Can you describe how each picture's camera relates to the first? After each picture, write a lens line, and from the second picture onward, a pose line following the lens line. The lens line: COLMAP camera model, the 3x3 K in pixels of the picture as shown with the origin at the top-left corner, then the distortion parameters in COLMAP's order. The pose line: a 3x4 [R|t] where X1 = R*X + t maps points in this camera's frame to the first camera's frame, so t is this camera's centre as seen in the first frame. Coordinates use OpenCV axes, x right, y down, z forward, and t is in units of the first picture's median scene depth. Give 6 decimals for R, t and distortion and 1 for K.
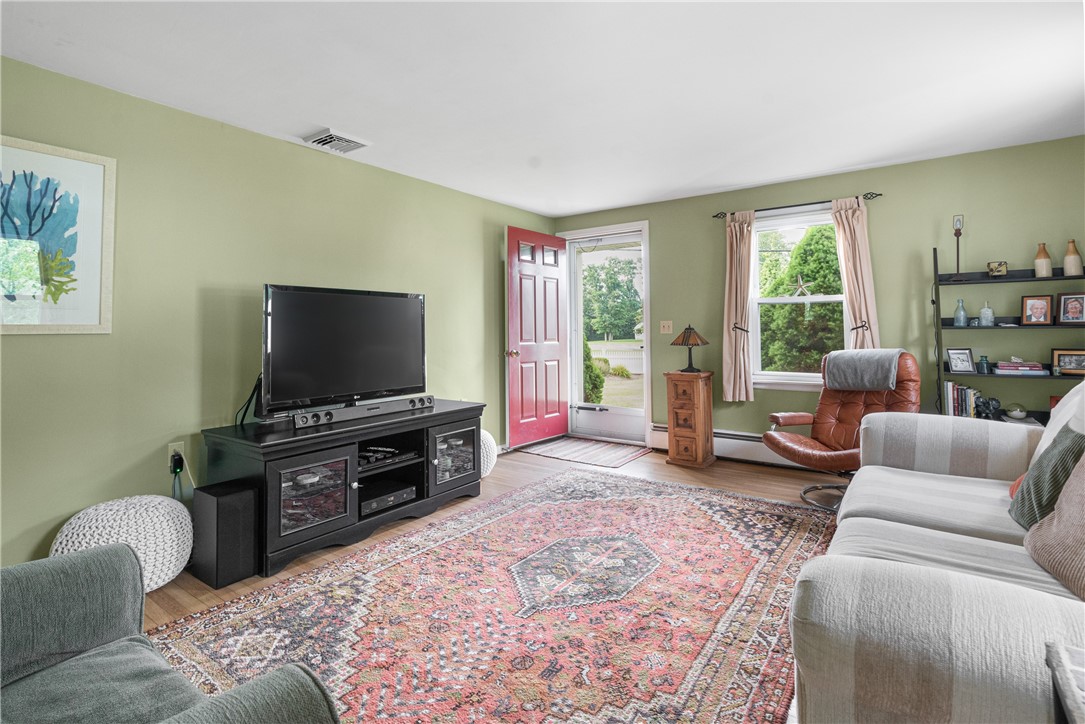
lens RADIAL K [[526.1, 0, 539.3], [0, 526.1, 312.9], [0, 0, 1]] dist [0.000066, 0.000078]
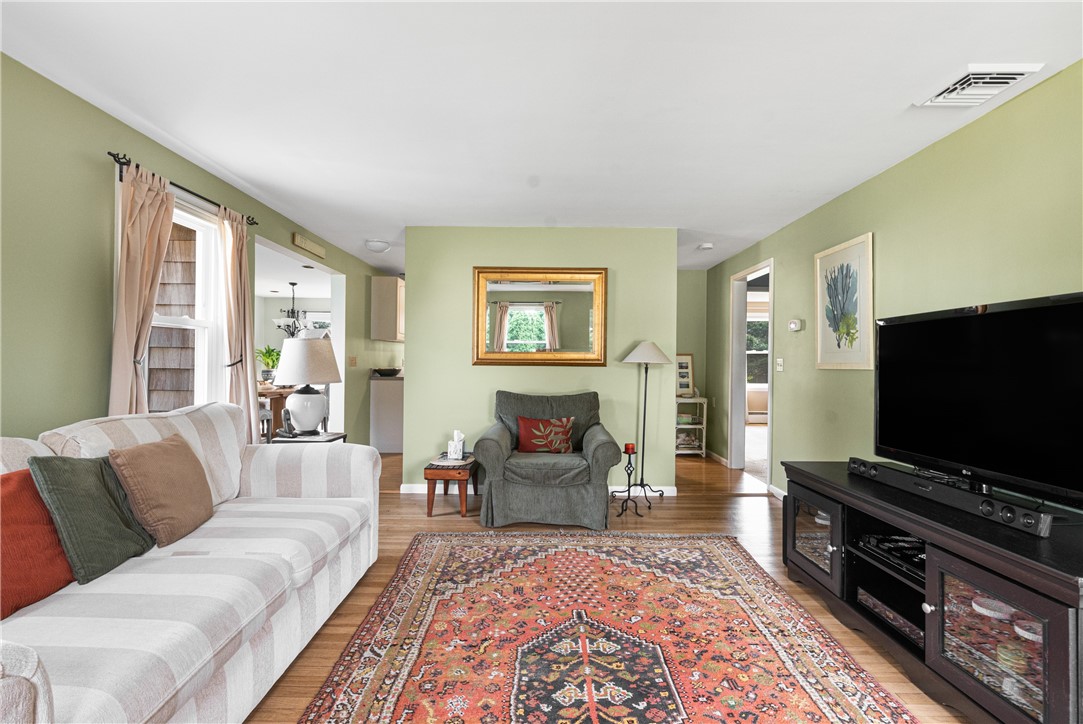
lens RADIAL K [[525.1, 0, 541.0], [0, 525.1, 362.5], [0, 0, 1]] dist [0.000066, 0.000078]
pose [[-0.814136, -0.002875, -0.580667, 0.640113], [0.016434, 0.999473, -0.027991, 0.049014], [0.580441, -0.032331, -0.813660, 1.721539]]
